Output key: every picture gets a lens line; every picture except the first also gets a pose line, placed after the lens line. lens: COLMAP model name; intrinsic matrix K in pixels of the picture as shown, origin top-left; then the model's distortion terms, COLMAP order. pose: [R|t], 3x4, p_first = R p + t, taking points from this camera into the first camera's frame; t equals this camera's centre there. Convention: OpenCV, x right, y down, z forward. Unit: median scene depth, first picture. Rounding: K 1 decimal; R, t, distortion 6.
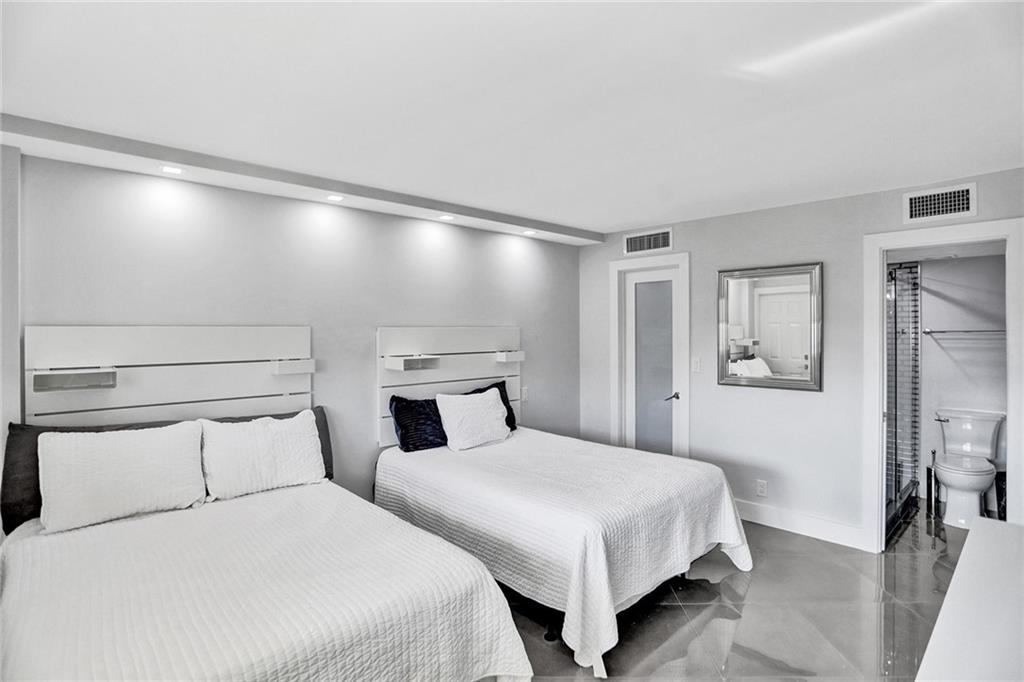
lens RADIAL K [[519.7, 0, 512.4], [0, 519.7, 329.2], [0, 0, 1]] dist [-0.057352, 0.028243]
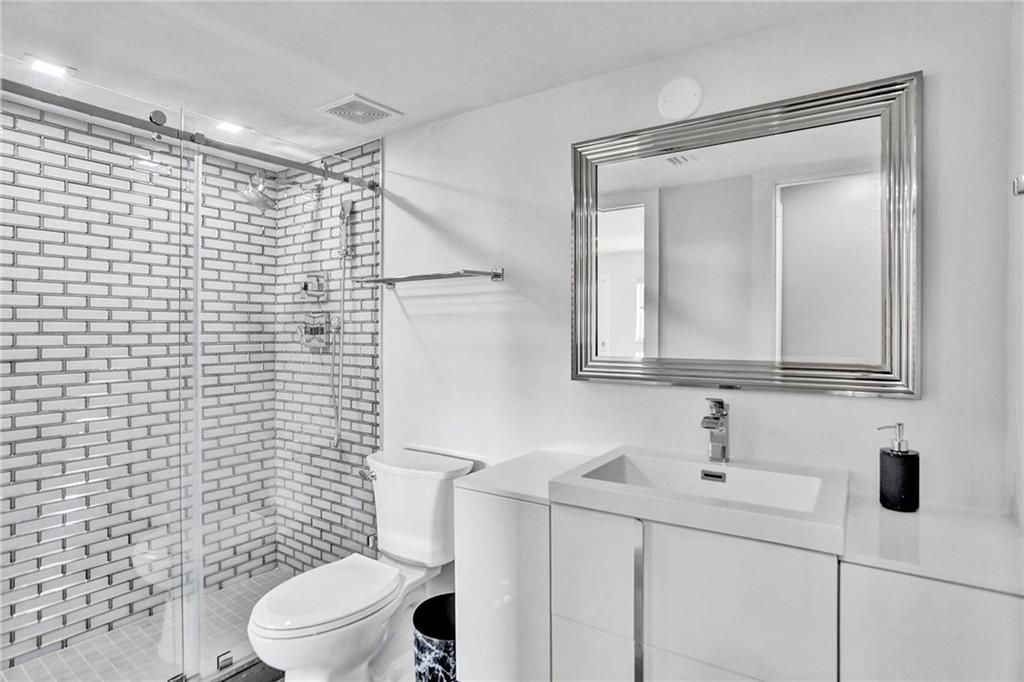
lens RADIAL K [[530.9, 0, 511.5], [0, 530.9, 333.7], [0, 0, 1]] dist [-0.059131, 0.027111]
pose [[0.977273, 0.006262, 0.211890, 0.827046], [-0.006987, 0.999972, 0.002676, 0.050354], [-0.211867, -0.004095, 0.977290, 0.486495]]
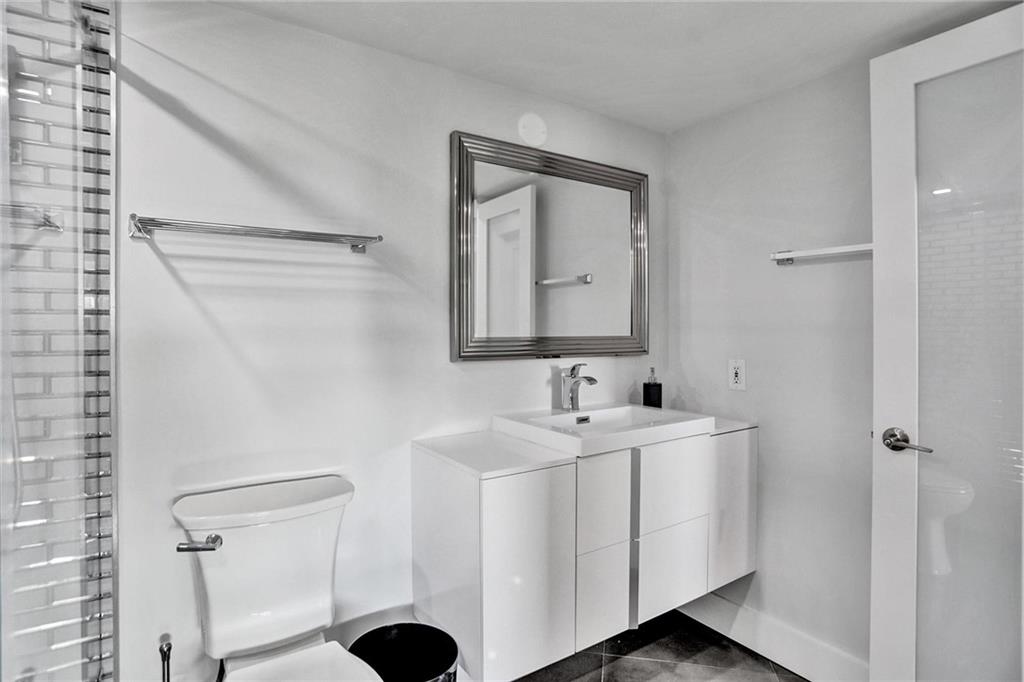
lens RADIAL K [[519.7, 0, 512.4], [0, 519.7, 329.2], [0, 0, 1]] dist [-0.057352, 0.028243]
pose [[0.202193, 0.003459, 0.979340, 0.581774], [-0.002087, 0.999993, -0.003101, 0.061992], [-0.979343, -0.001416, 0.202199, 0.735348]]
